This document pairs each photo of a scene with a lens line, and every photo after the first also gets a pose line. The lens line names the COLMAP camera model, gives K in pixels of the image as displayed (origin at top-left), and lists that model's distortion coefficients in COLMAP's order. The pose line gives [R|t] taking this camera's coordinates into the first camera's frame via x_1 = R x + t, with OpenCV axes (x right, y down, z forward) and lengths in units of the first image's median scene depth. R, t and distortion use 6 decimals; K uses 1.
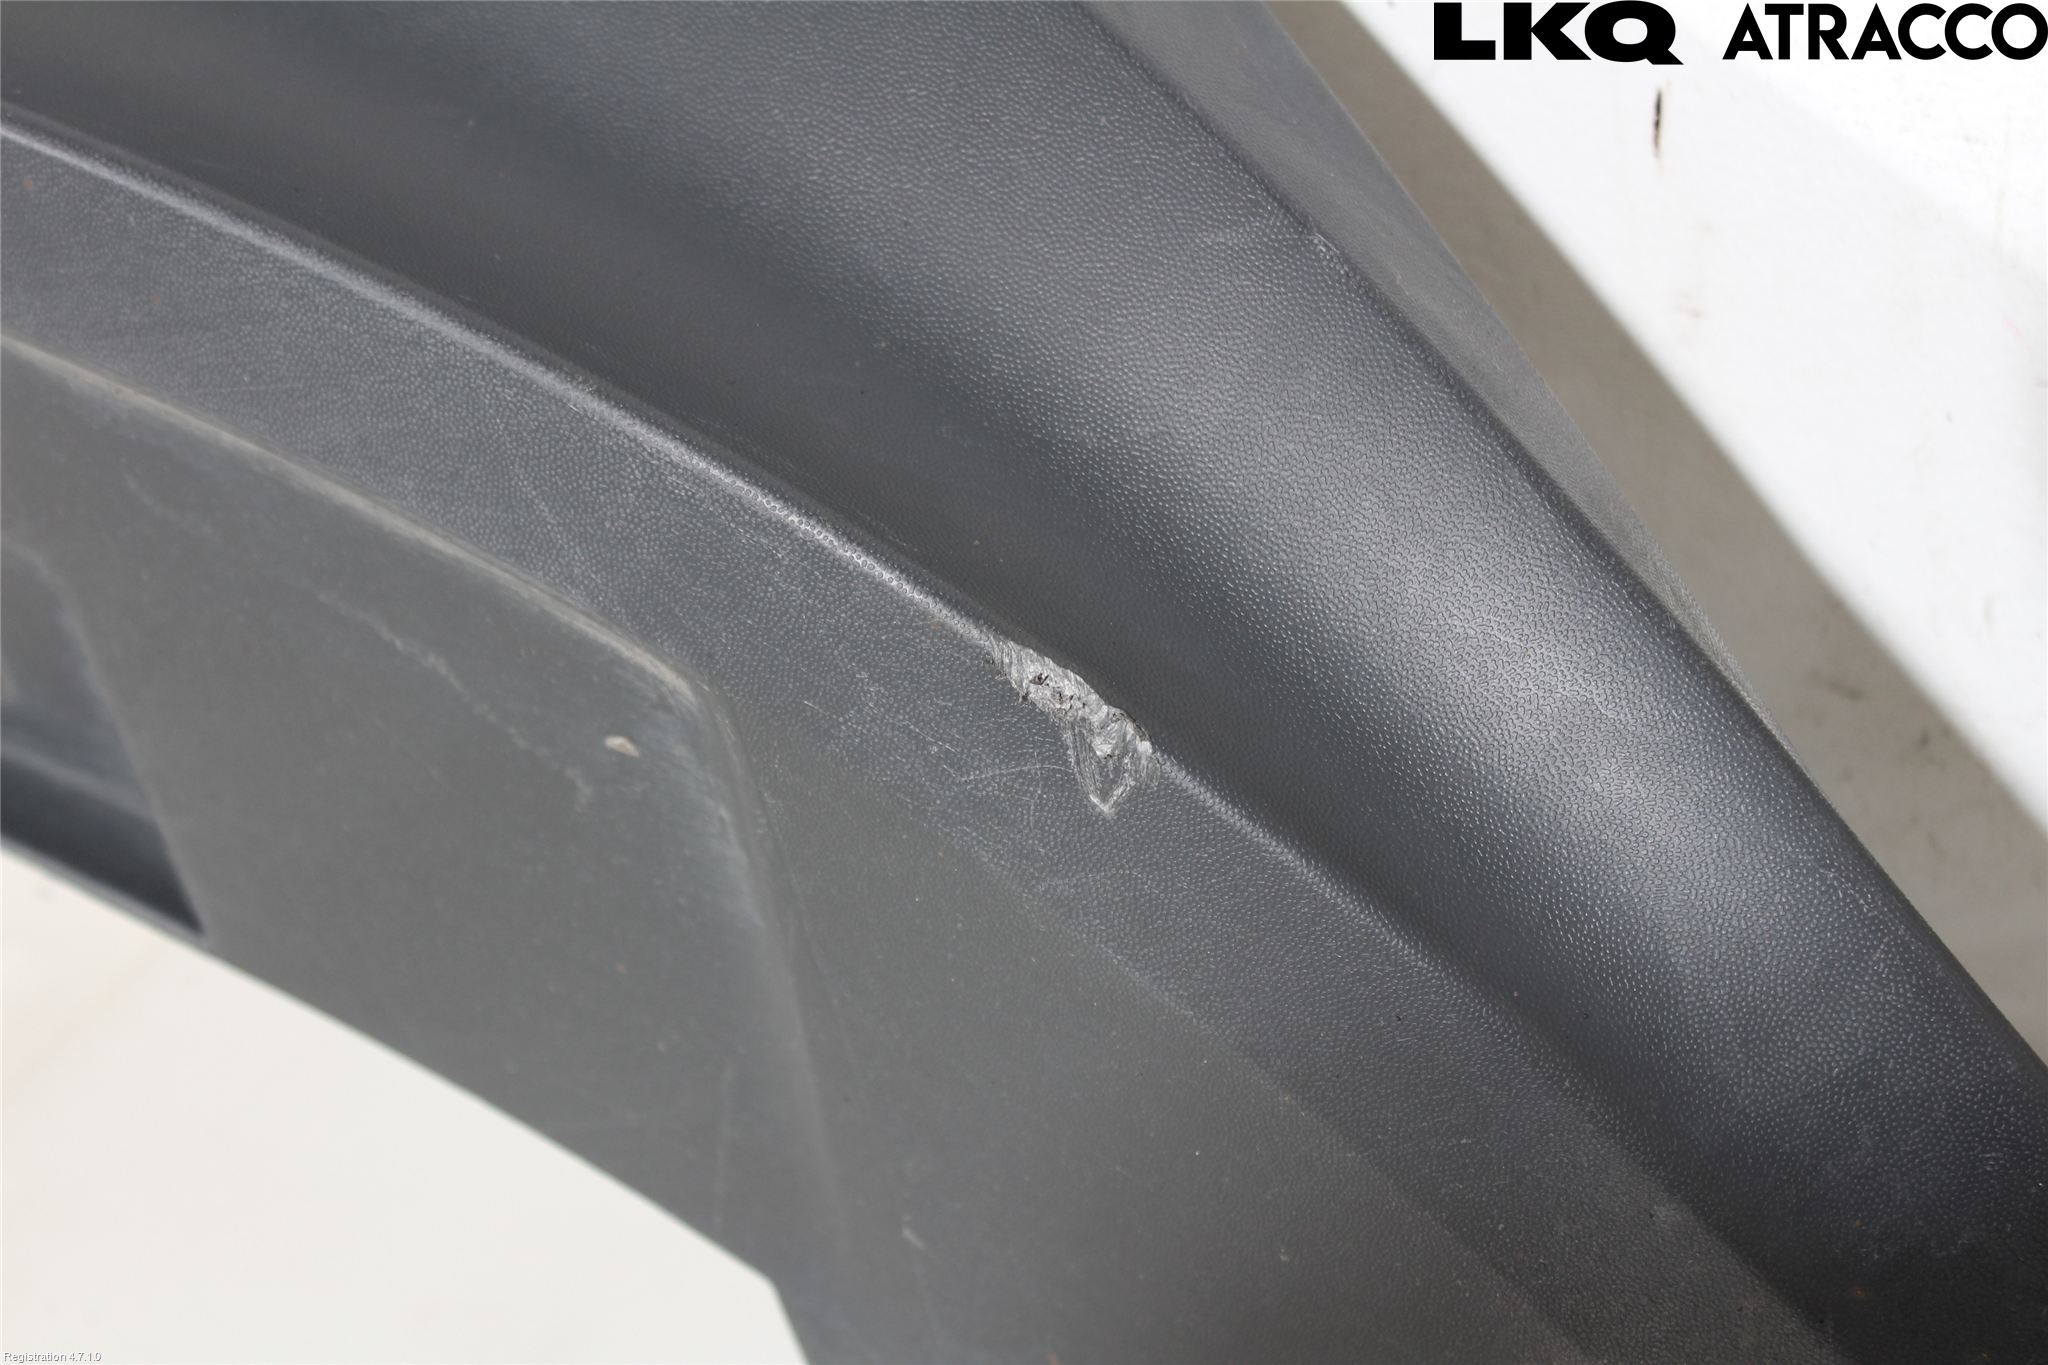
lens RADIAL K [[4266.6, 0, 1029.7], [0, 4266.6, 683.8], [0, 0, 1]] dist [-0.002992, 0.000000]
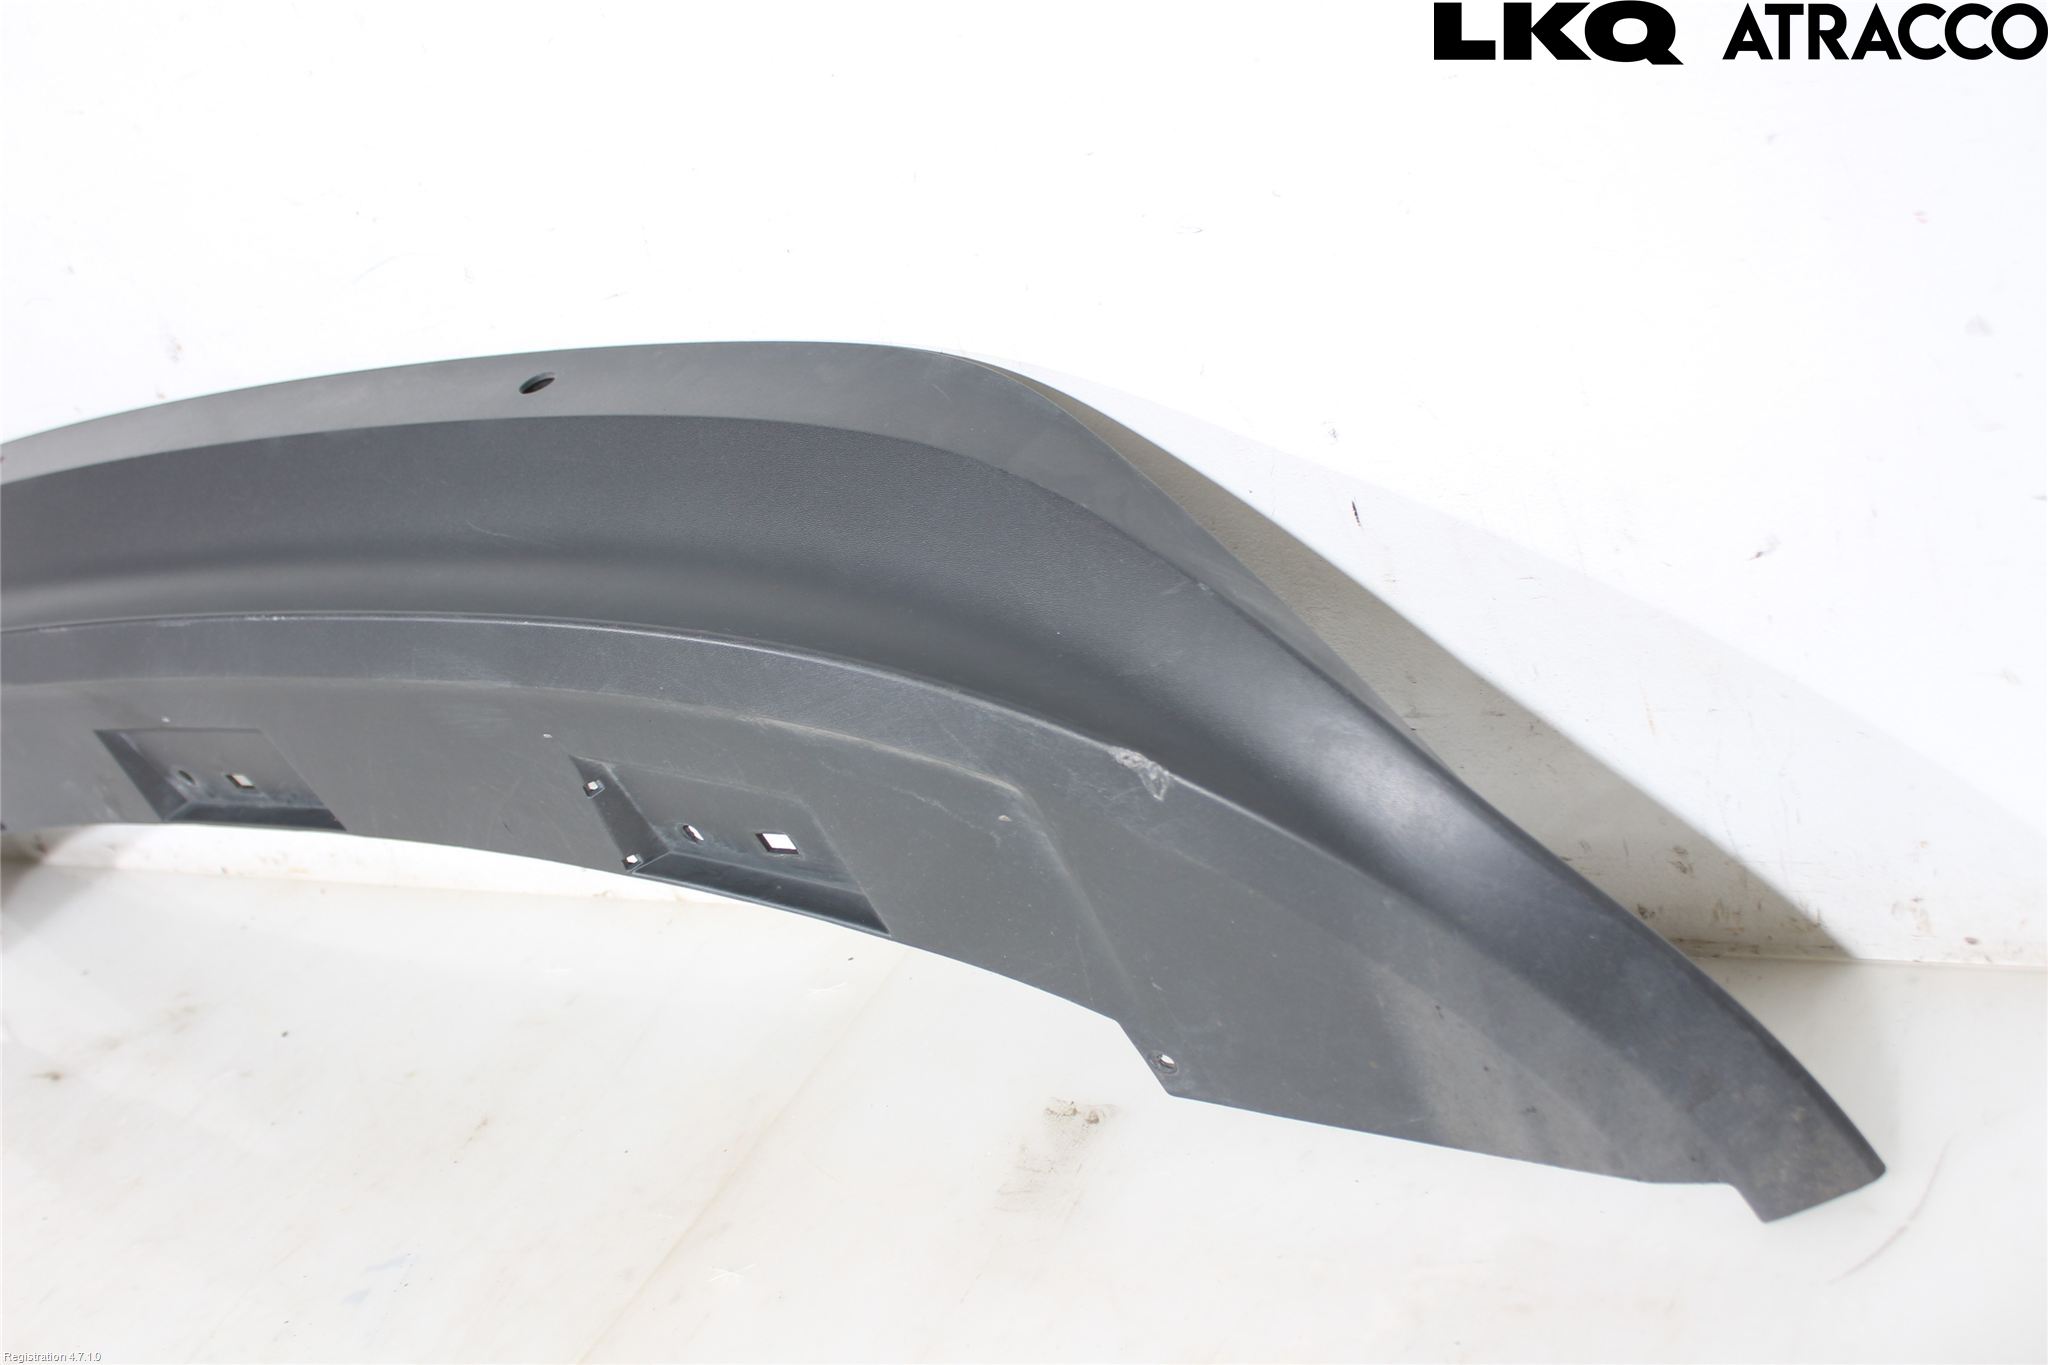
lens RADIAL K [[4266.6, 0, 1022.3], [0, 4266.6, 682.2], [0, 0, 1]] dist [-0.002992, 0.000000]
pose [[0.947438, -0.212374, -0.239287, 0.611051], [0.179529, 0.971968, -0.151817, 0.359712], [0.264821, 0.100878, 0.959006, -1.698278]]
